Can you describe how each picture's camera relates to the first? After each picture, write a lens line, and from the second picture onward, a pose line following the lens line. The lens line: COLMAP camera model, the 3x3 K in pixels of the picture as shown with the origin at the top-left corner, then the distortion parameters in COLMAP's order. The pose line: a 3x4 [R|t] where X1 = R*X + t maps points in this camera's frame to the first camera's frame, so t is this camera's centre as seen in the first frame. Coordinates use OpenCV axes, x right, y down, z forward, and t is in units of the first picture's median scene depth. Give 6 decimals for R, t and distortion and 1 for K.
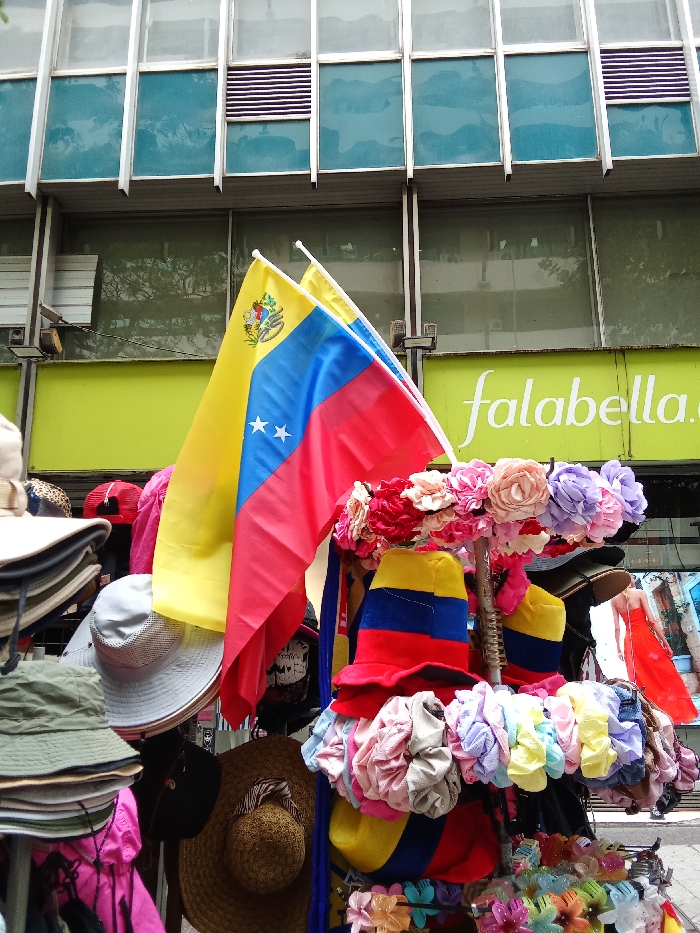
lens RADIAL K [[726.5, 0, 350.0], [0, 726.5, 466.5], [0, 0, 1]] dist [0.085311, -0.135650]
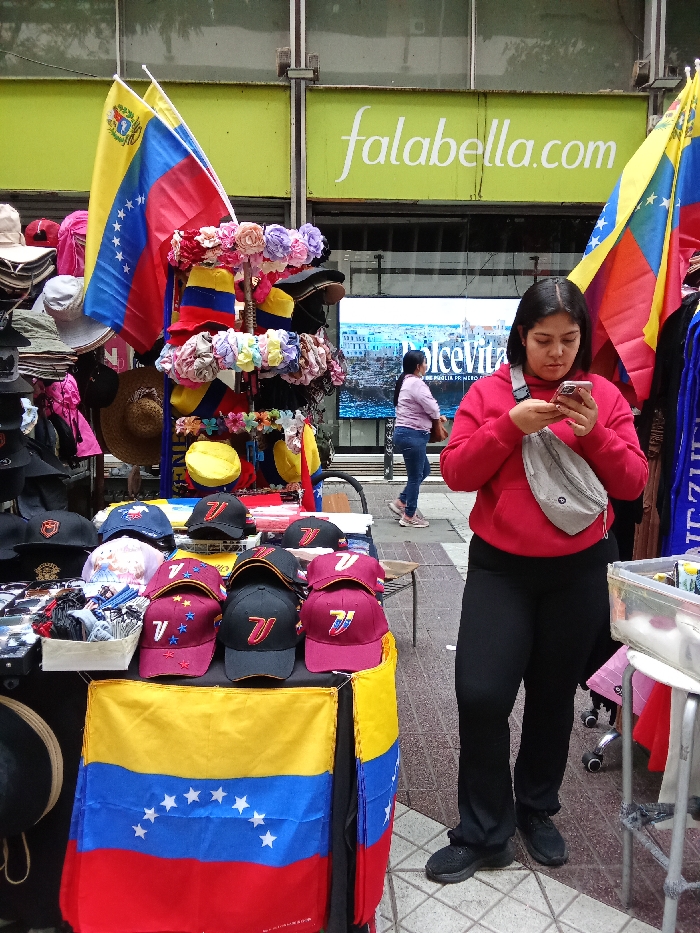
lens RADIAL K [[726.5, 0, 350.0], [0, 726.5, 466.5], [0, 0, 1]] dist [0.085311, -0.135650]
pose [[0.994415, 0.002674, 0.105505, 0.276627], [-0.040415, 0.933125, 0.357274, -0.113224], [-0.097495, -0.359543, 0.928021, -1.140869]]
